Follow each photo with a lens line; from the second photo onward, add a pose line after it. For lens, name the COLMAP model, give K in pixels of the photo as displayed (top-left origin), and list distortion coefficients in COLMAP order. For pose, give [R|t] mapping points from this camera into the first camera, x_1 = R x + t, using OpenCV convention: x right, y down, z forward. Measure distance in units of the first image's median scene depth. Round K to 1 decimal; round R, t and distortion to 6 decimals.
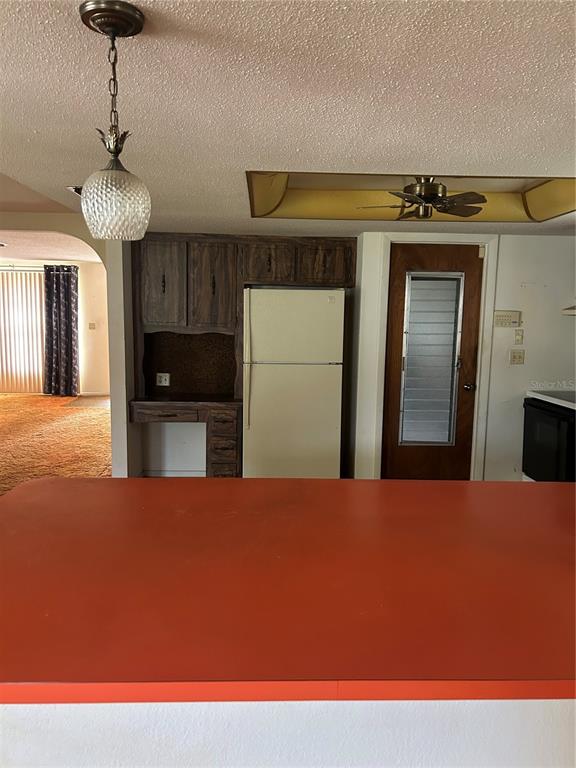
lens RADIAL K [[586.3, 0, 275.7], [0, 586.3, 390.9], [0, 0, 1]] dist [0.053605, -0.056363]
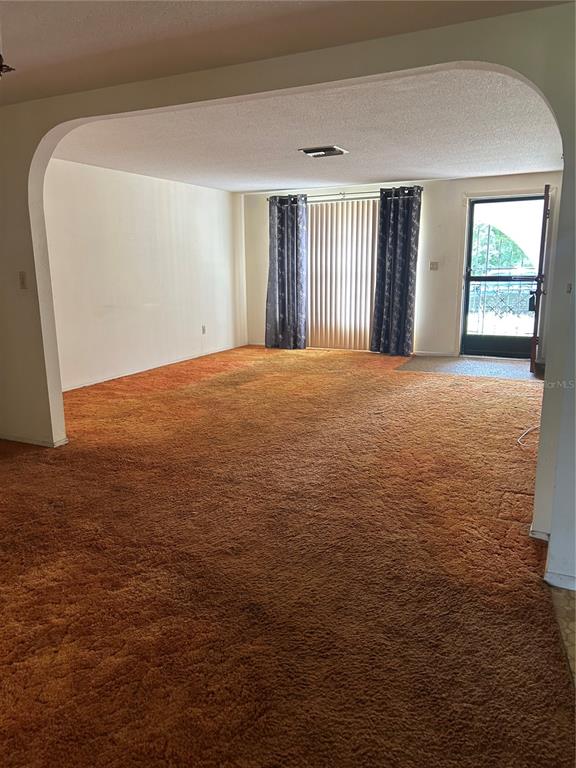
lens RADIAL K [[586.3, 0, 283.0], [0, 586.3, 387.3], [0, 0, 1]] dist [0.053605, -0.056363]
pose [[0.886333, 0.070527, -0.457647, -0.247535], [-0.034873, 0.995693, 0.085904, -0.022150], [0.461734, -0.060180, 0.884975, 0.436162]]
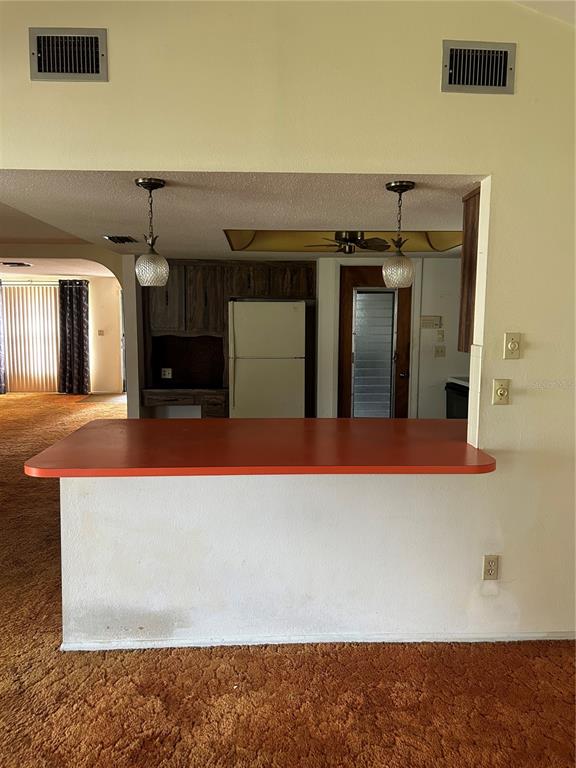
lens RADIAL K [[586.3, 0, 280.6], [0, 586.3, 385.2], [0, 0, 1]] dist [0.053605, -0.056363]
pose [[0.999834, -0.013367, 0.012349, 0.039106], [0.013597, 0.999733, -0.018672, 0.035088], [-0.012096, 0.018837, 0.999749, -0.278534]]
